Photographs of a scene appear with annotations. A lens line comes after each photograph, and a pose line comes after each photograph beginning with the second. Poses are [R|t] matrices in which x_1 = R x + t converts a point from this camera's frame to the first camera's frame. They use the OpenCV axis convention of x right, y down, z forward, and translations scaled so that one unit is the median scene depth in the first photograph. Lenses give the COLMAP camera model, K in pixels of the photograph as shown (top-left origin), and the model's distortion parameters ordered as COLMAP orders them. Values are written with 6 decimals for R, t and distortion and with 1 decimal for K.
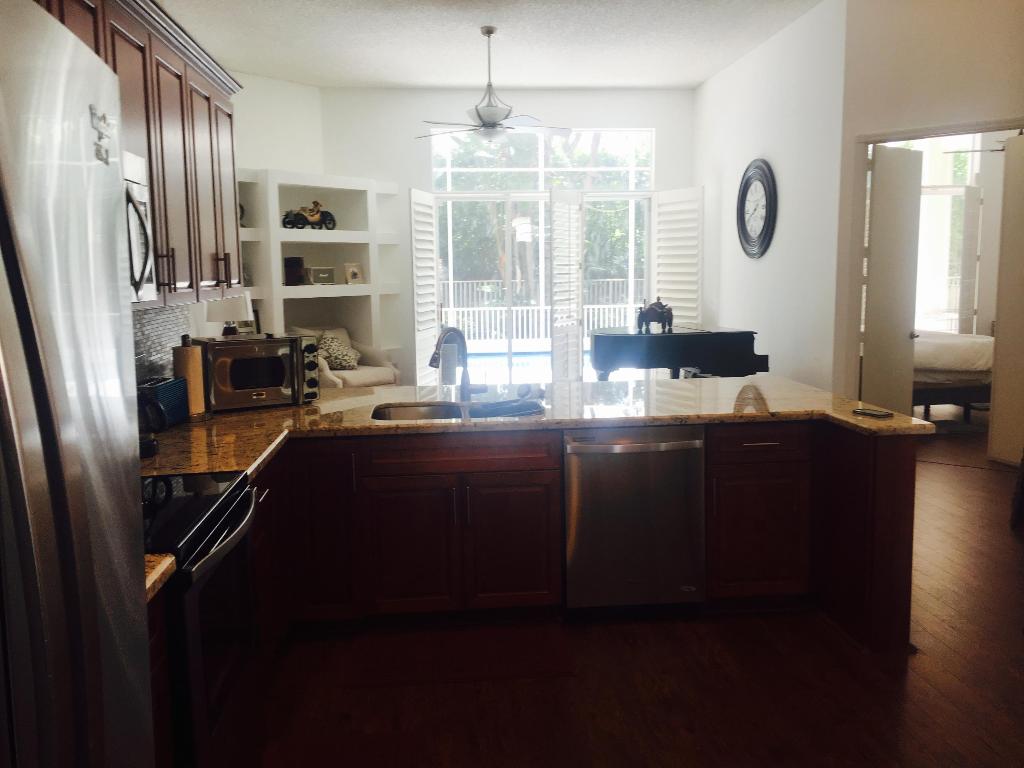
lens RADIAL K [[872.2, 0, 509.5], [0, 872.2, 379.8], [0, 0, 1]] dist [0.068133, -0.043923]
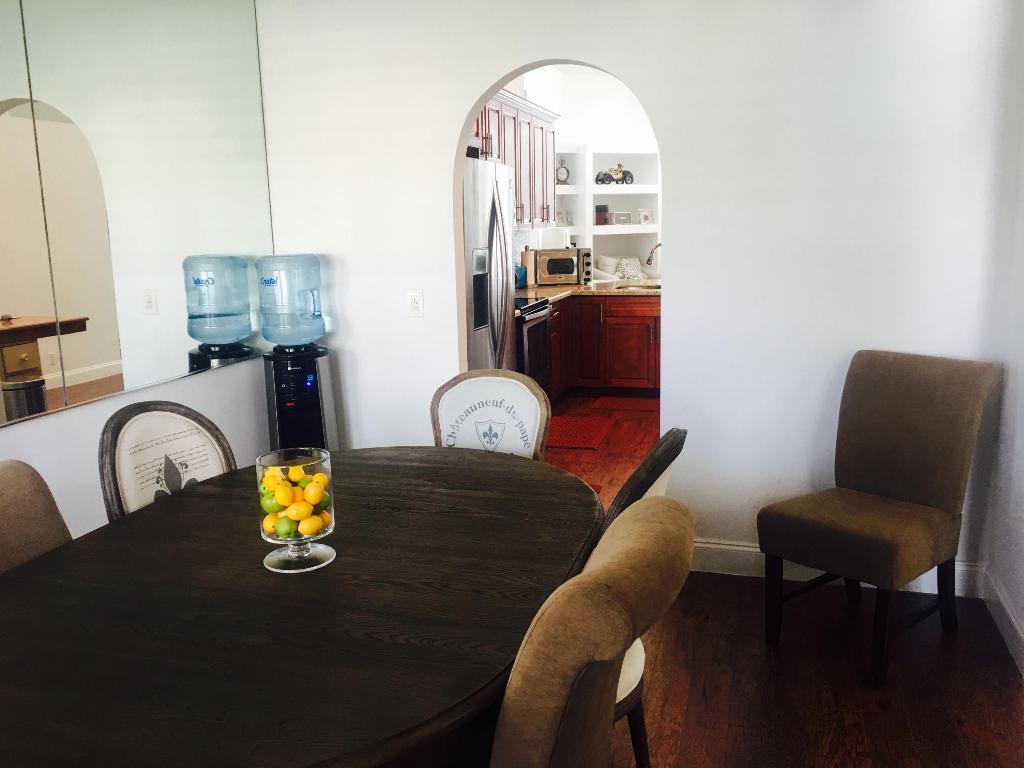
lens RADIAL K [[872.2, 0, 515.4], [0, 872.2, 381.9], [0, 0, 1]] dist [0.068133, -0.043923]
pose [[0.932207, 0.053724, -0.357916, 0.144503], [-0.031181, 0.997166, 0.068466, 0.051909], [0.360580, -0.052664, 0.931240, -0.378448]]
